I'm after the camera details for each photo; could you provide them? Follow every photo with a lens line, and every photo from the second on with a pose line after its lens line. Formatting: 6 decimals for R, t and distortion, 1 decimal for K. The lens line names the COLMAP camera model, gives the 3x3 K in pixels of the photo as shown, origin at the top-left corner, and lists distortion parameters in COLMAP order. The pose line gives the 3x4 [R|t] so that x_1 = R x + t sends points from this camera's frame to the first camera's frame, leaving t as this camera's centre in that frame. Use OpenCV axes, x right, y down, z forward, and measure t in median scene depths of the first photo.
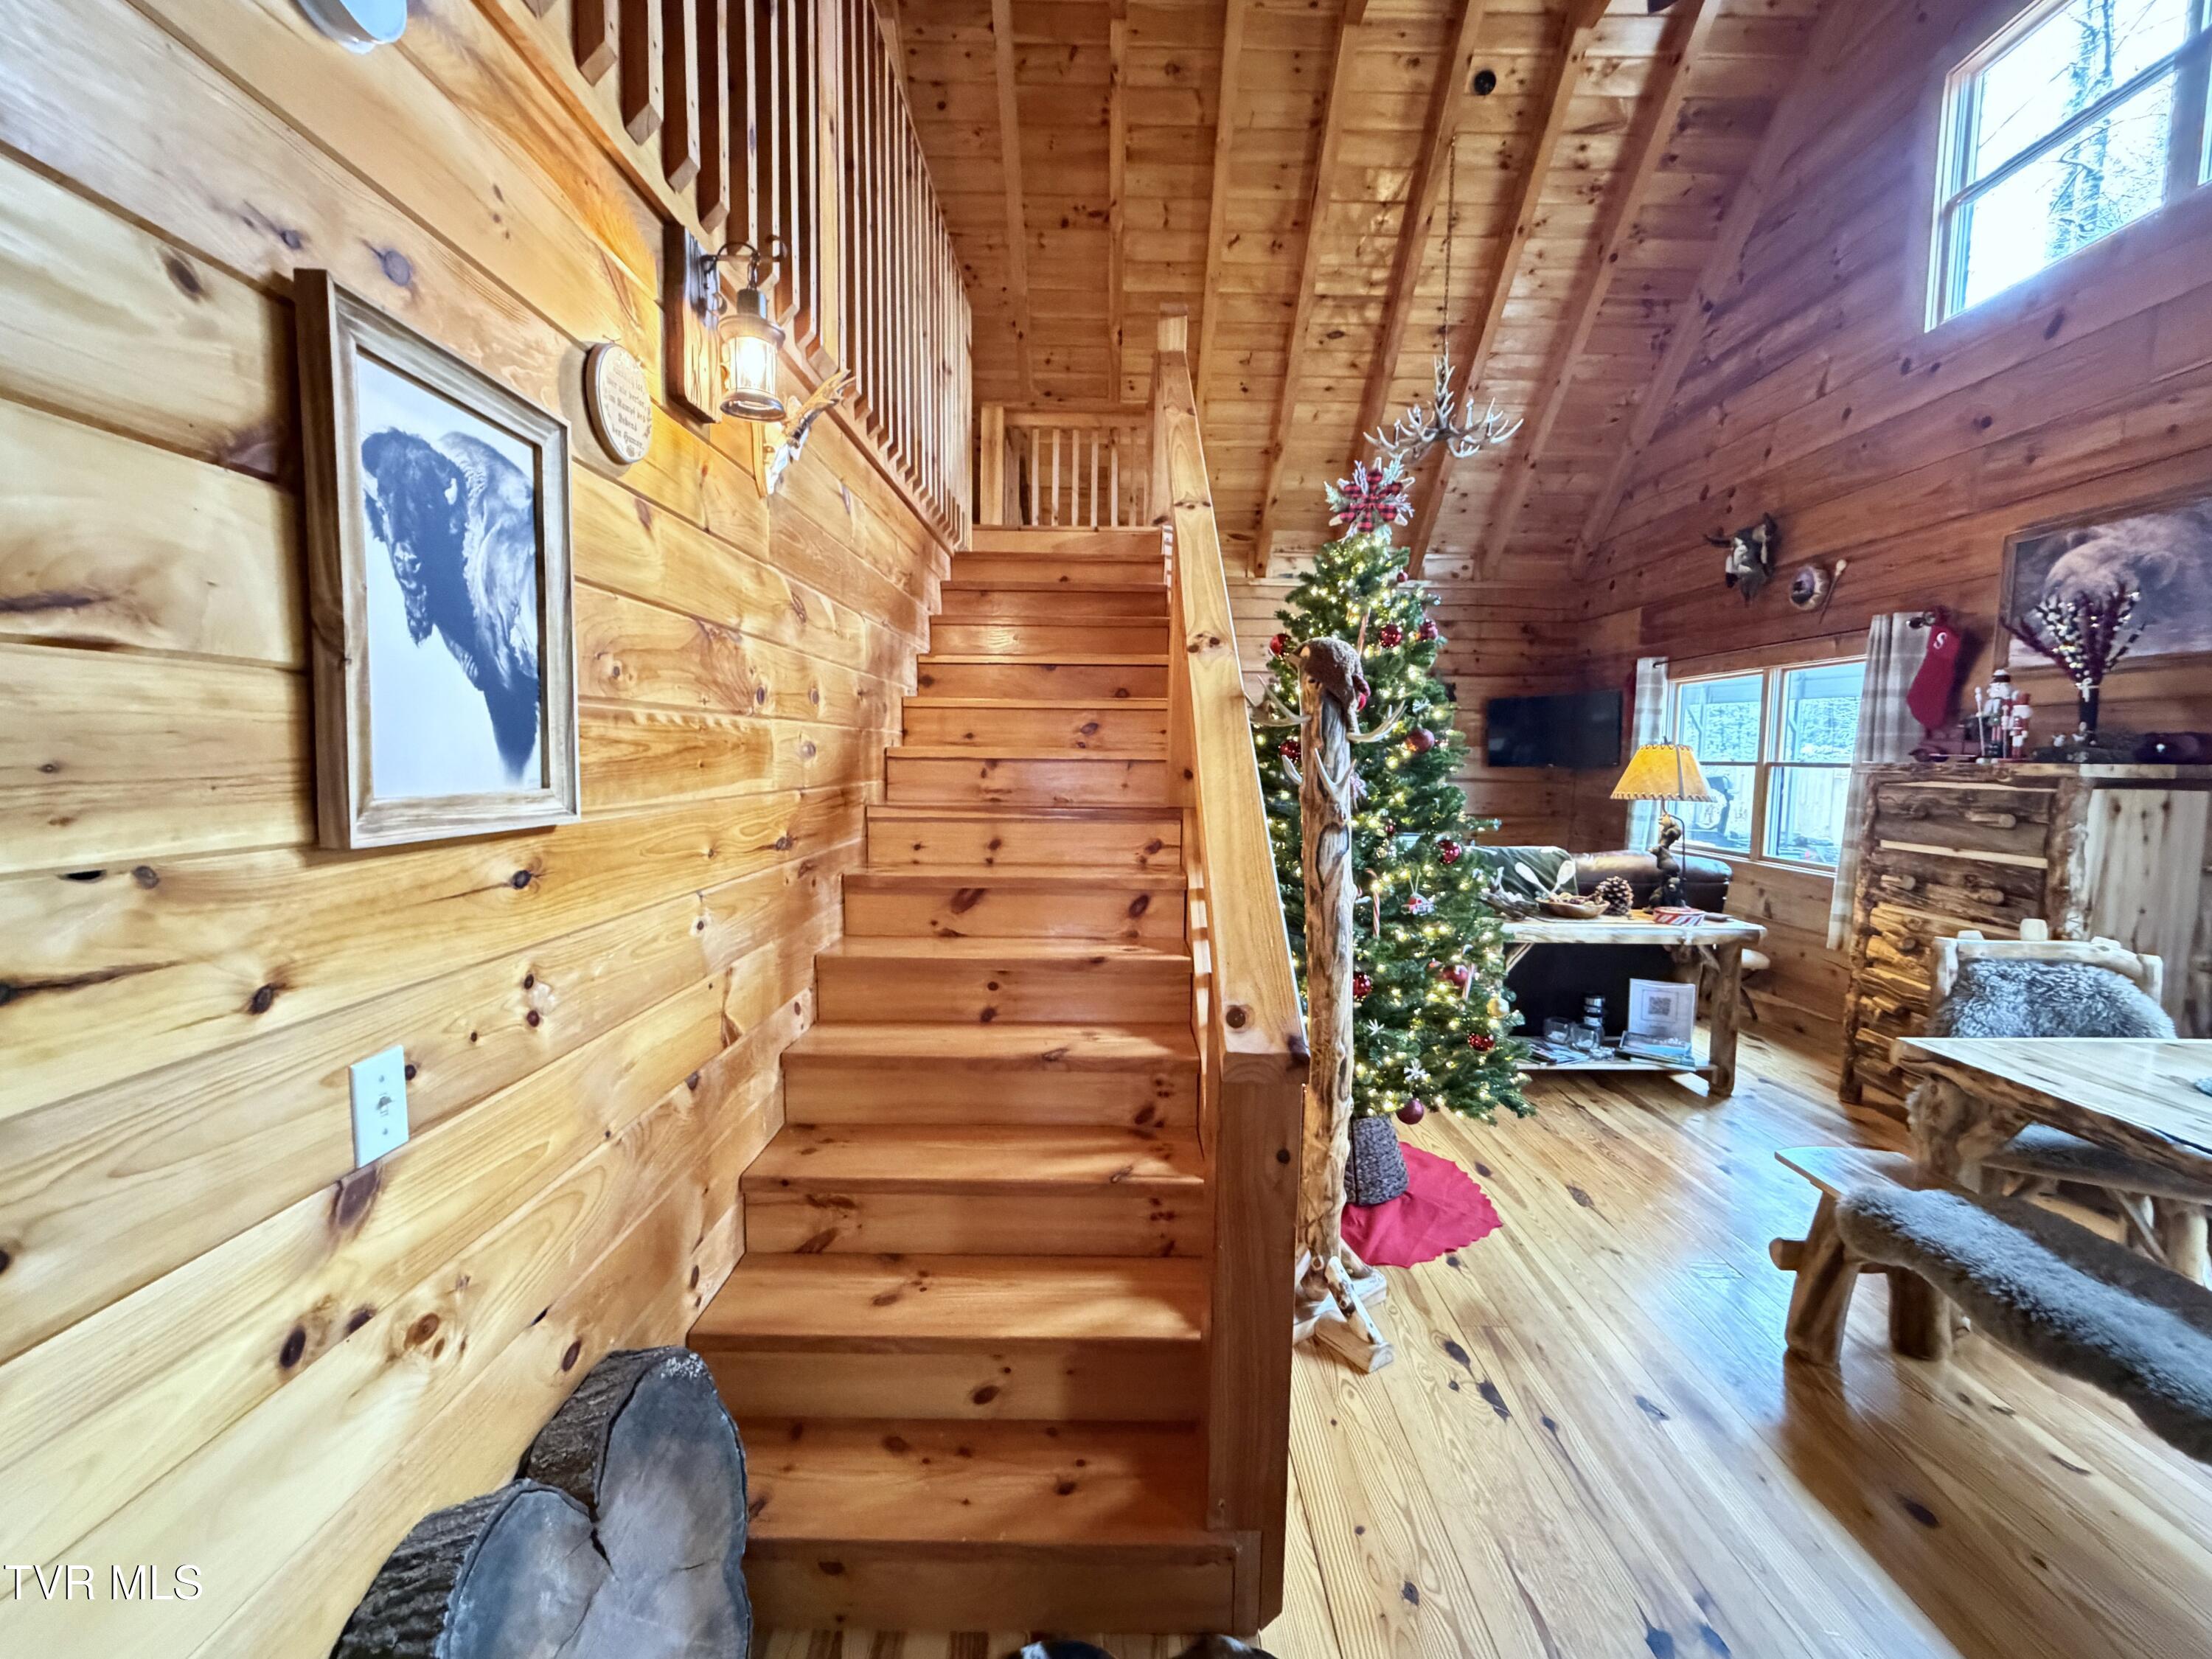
lens RADIAL K [[914.0, 0, 1104.9], [0, 914.0, 827.1], [0, 0, 1]] dist [0.001022, 0.000250]
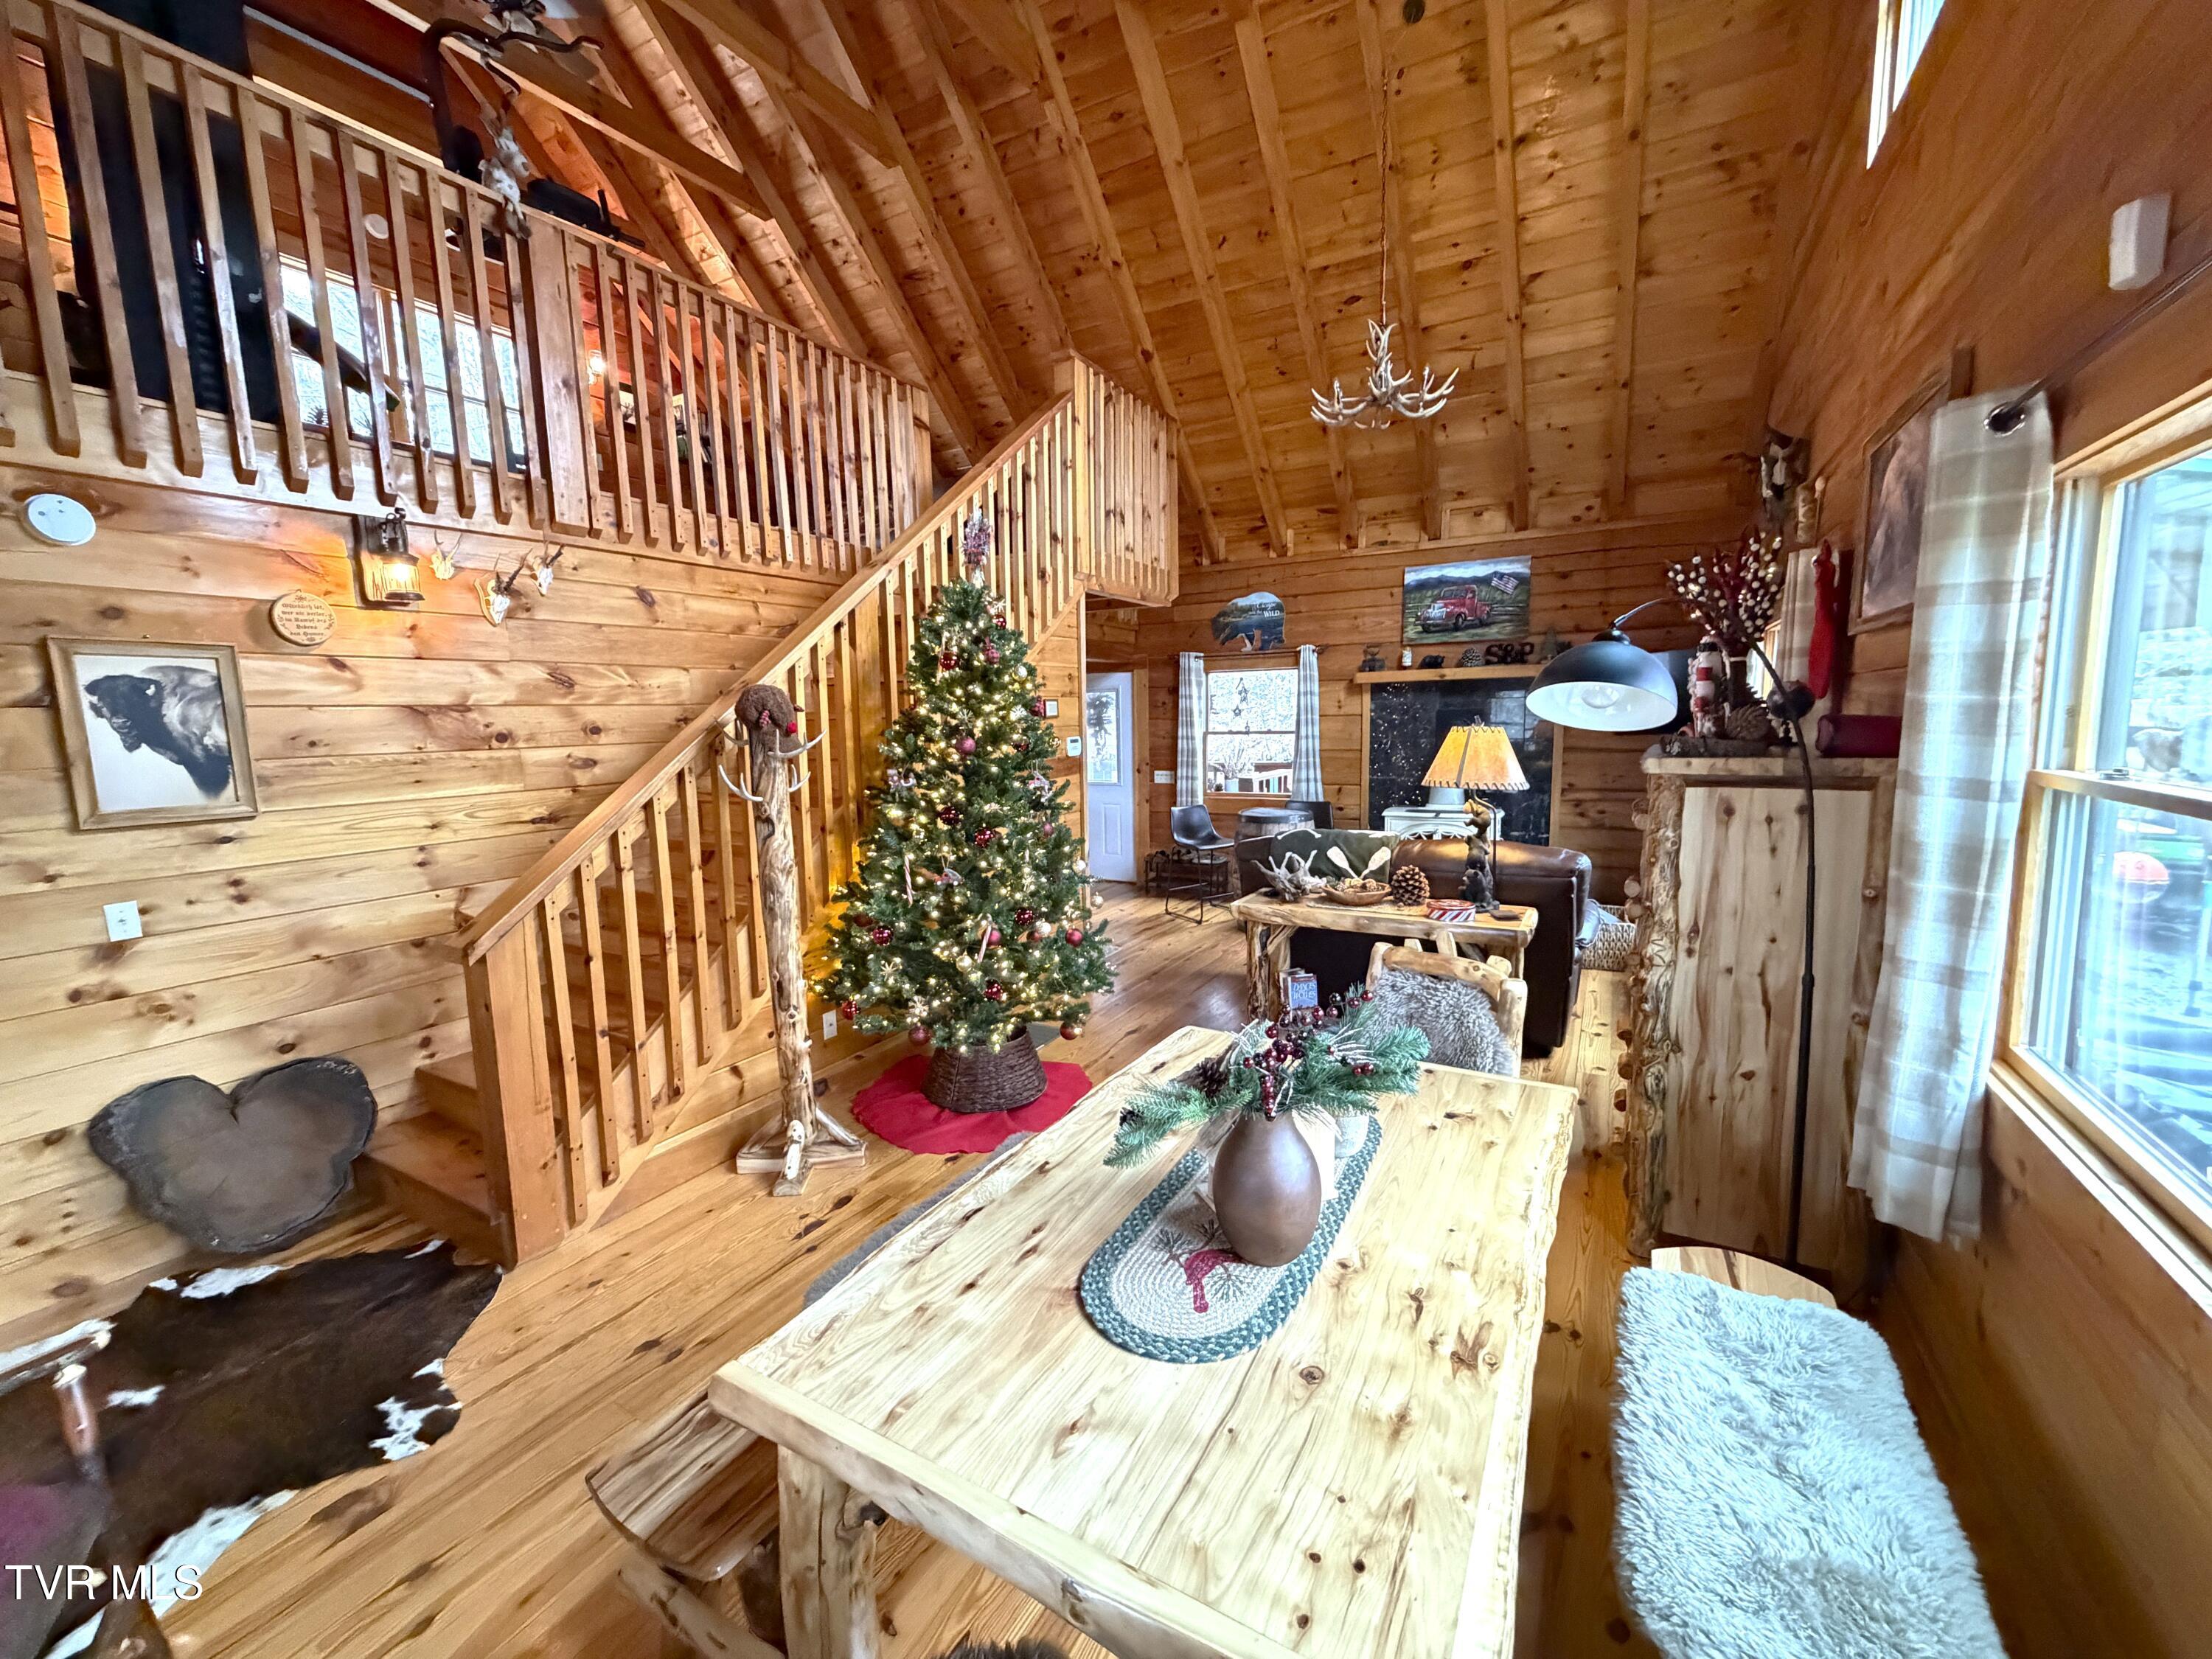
lens RADIAL K [[891.1, 0, 1112.4], [0, 891.1, 828.5], [0, 0, 1]] dist [0.000933, 0.000174]
pose [[0.871815, 0.029672, -0.488936, 1.015608], [-0.005681, 0.998709, 0.050479, -0.041937], [0.489803, -0.041230, 0.870858, 0.041474]]
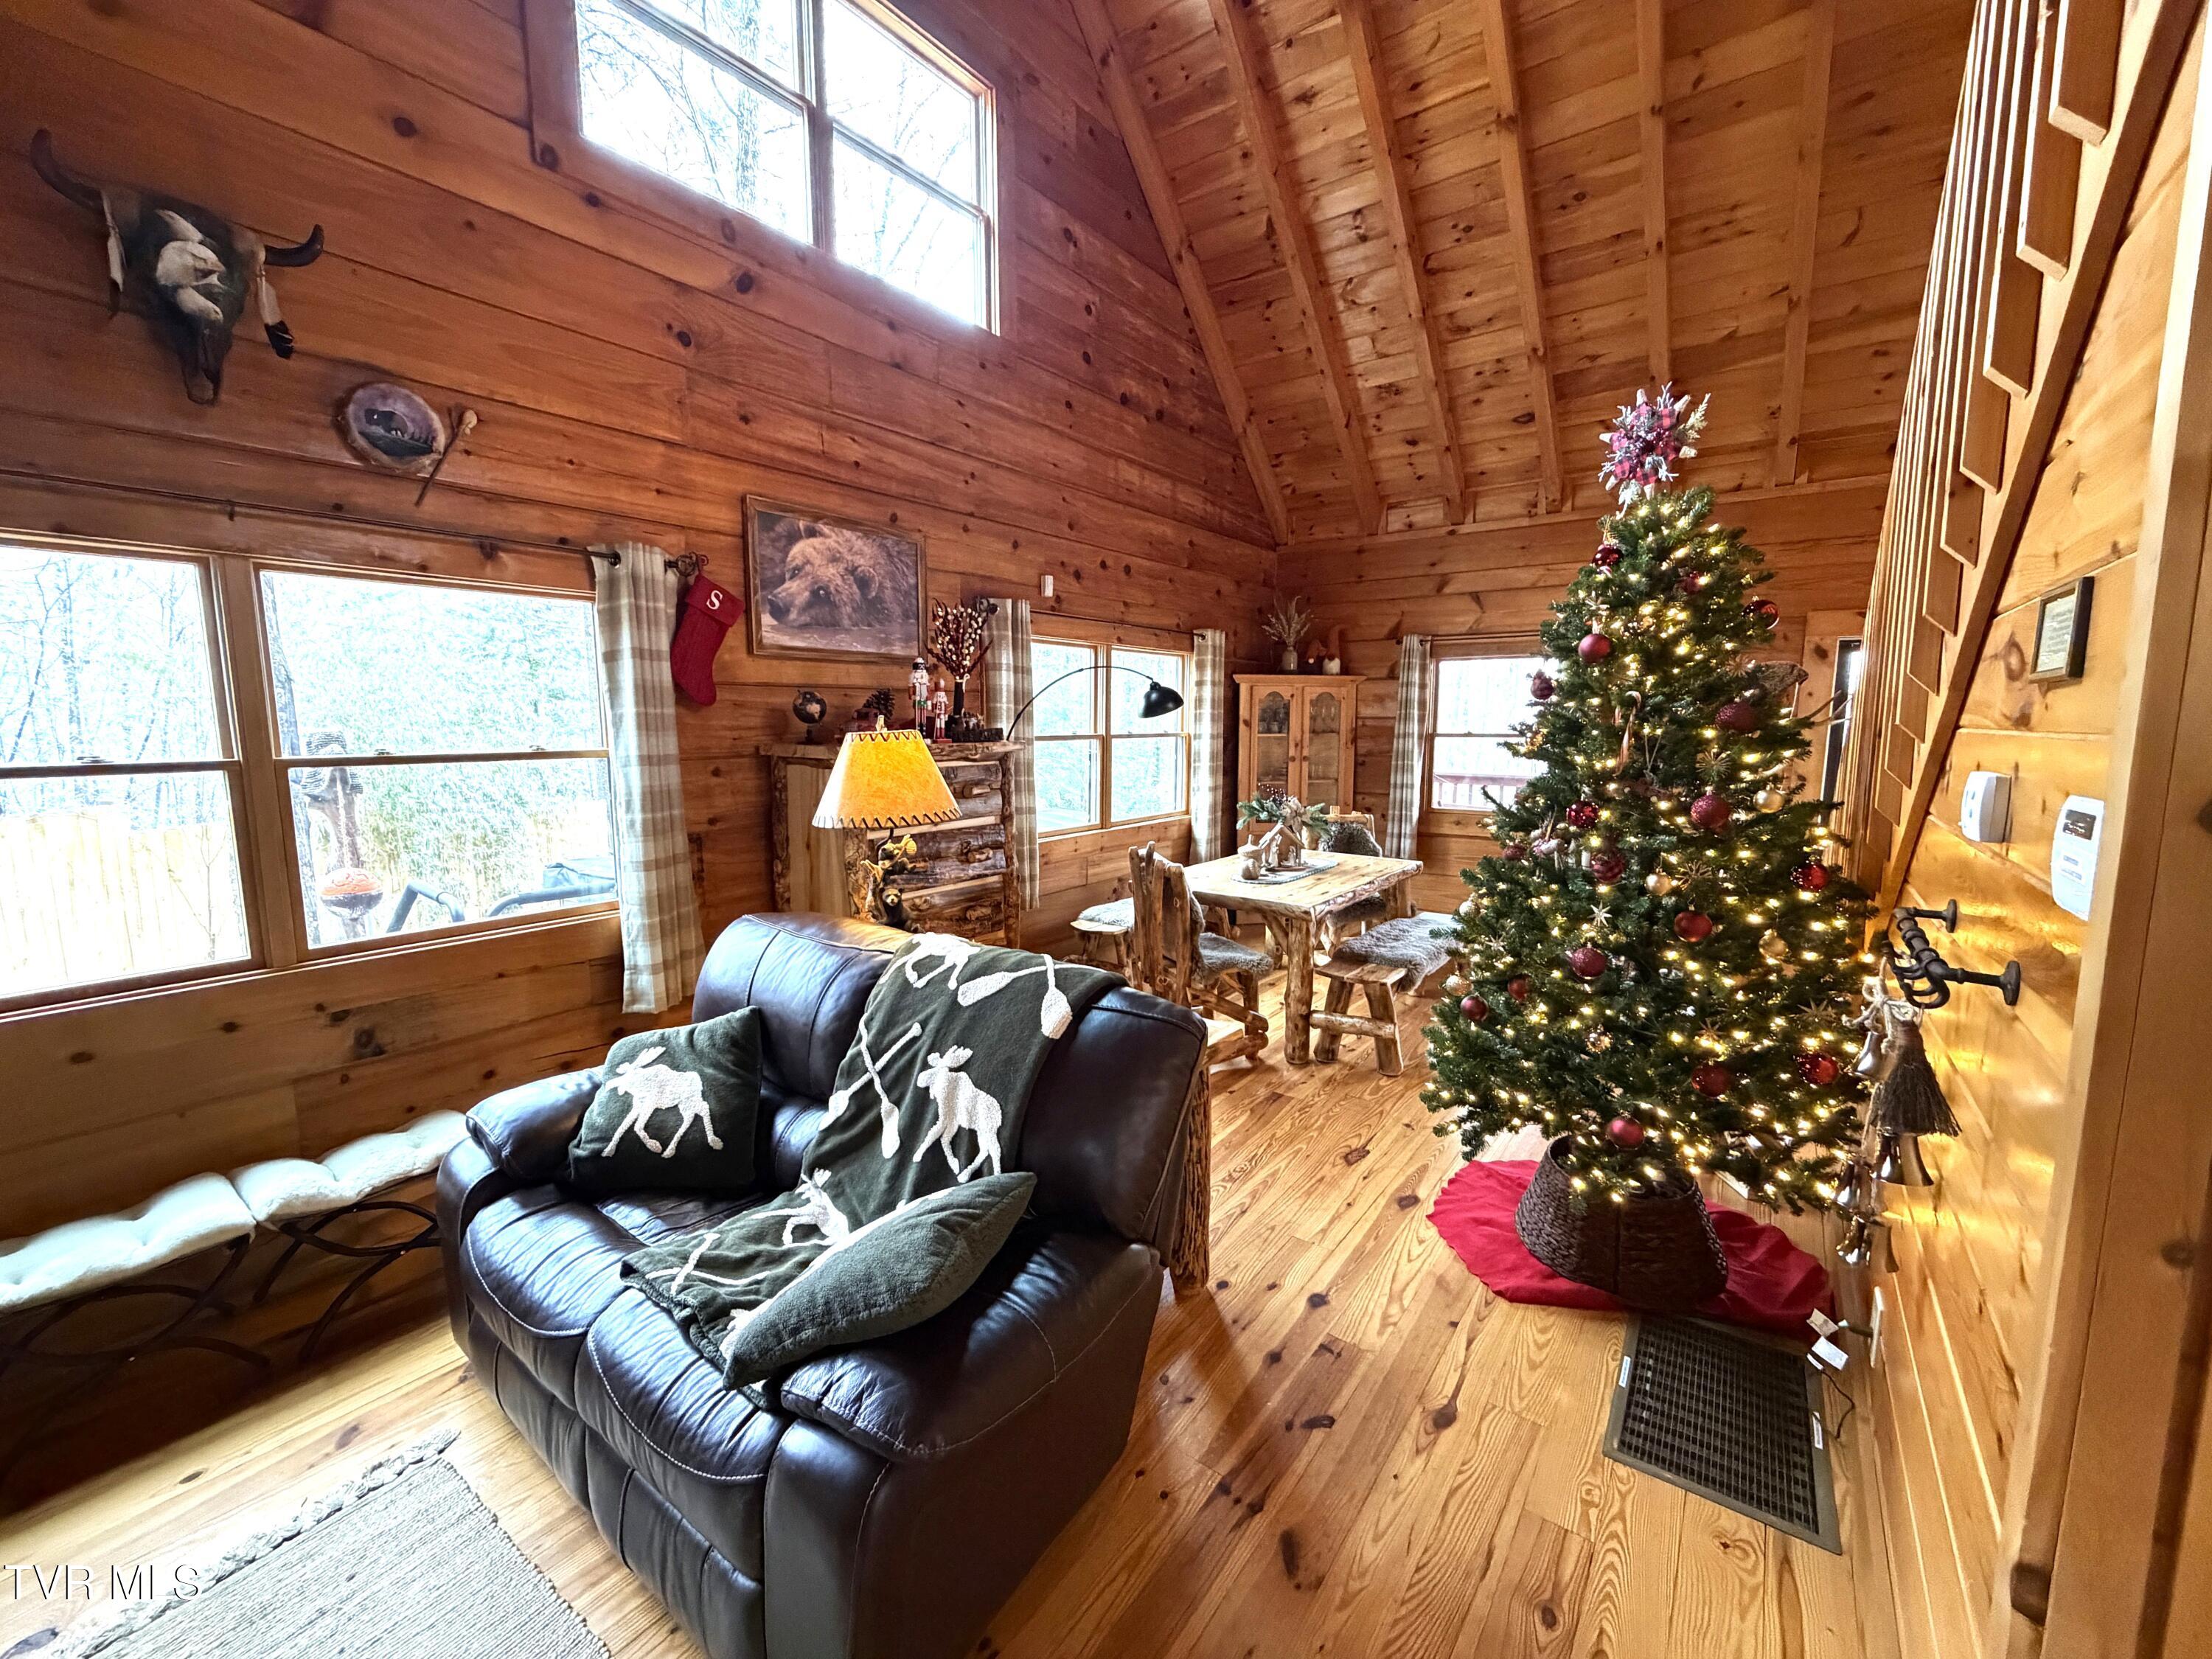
lens RADIAL K [[891.1, 0, 1112.4], [0, 891.1, 828.5], [0, 0, 1]] dist [0.000933, 0.000174]
pose [[-0.805676, -0.078661, 0.587111, 0.169566], [0.042178, 0.981010, 0.189314, -0.181721], [-0.590853, 0.177289, -0.787059, 1.937129]]
